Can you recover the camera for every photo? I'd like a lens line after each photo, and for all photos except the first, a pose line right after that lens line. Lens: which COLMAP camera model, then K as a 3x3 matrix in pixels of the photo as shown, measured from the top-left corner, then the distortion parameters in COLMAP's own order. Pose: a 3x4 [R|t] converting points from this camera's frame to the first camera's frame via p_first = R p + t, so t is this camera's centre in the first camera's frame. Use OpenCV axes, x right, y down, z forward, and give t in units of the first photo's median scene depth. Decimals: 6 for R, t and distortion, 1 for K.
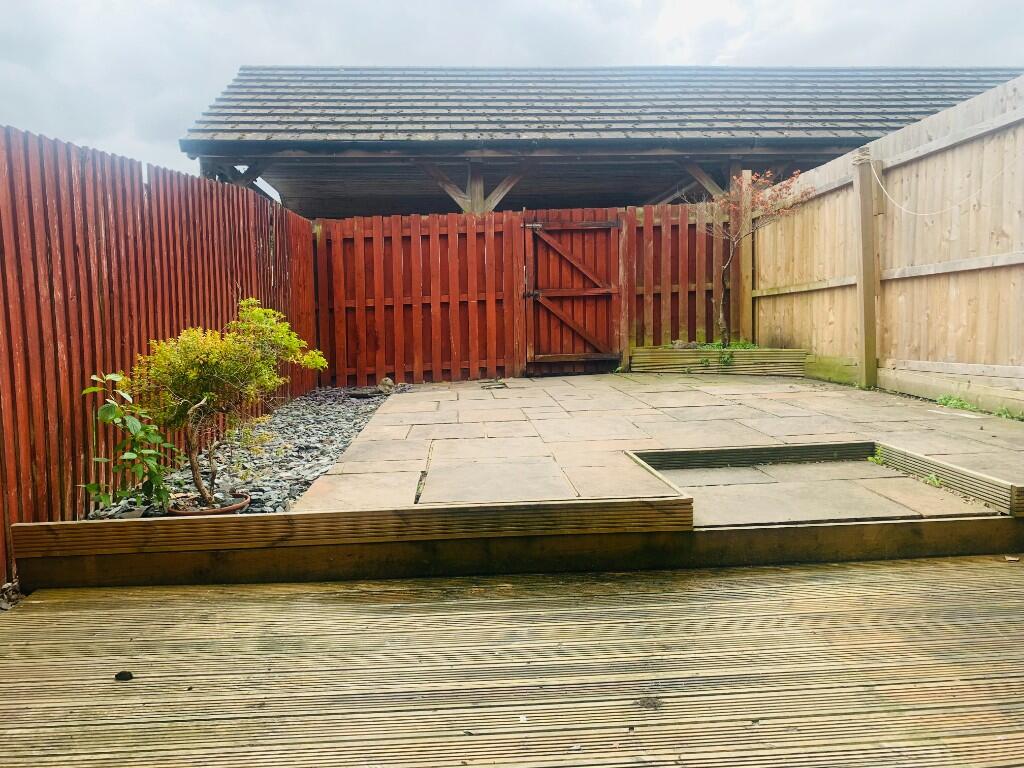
lens RADIAL K [[778.1, 0, 511.3], [0, 778.1, 385.8], [0, 0, 1]] dist [0.020312, -0.021737]
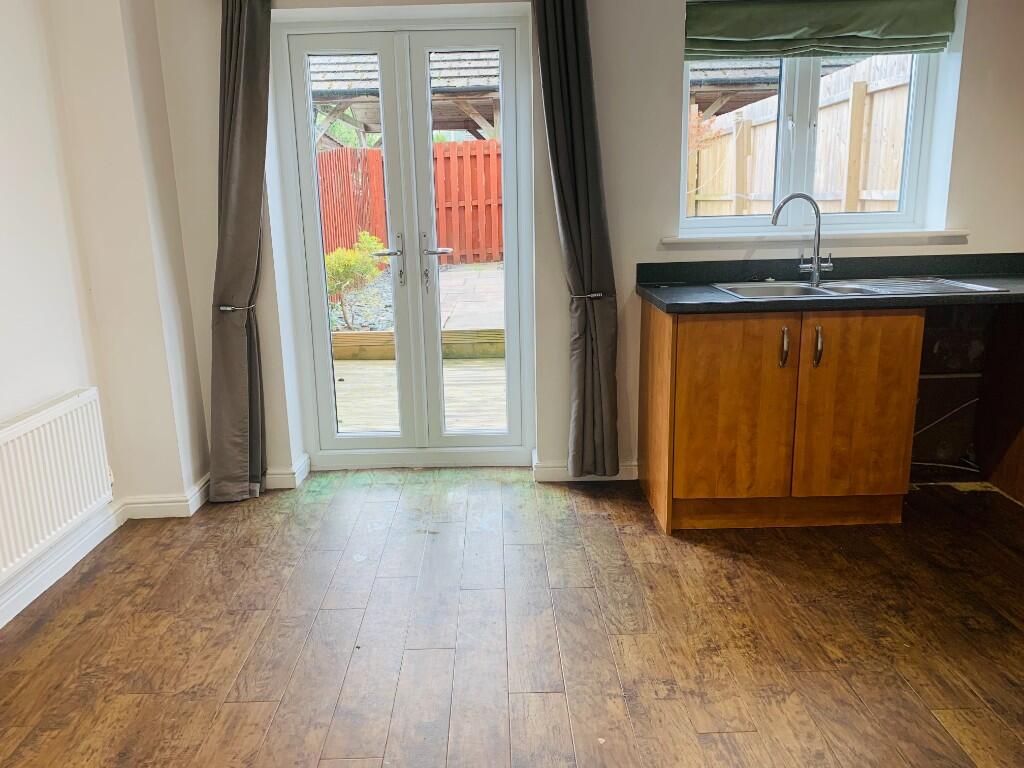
lens RADIAL K [[778.1, 0, 502.7], [0, 778.1, 386.5], [0, 0, 1]] dist [0.020312, -0.021737]
pose [[0.996709, 0.008471, -0.080620, 0.083016], [0.005254, 0.985685, 0.168515, -0.022224], [0.080893, -0.168384, 0.982397, -0.442461]]
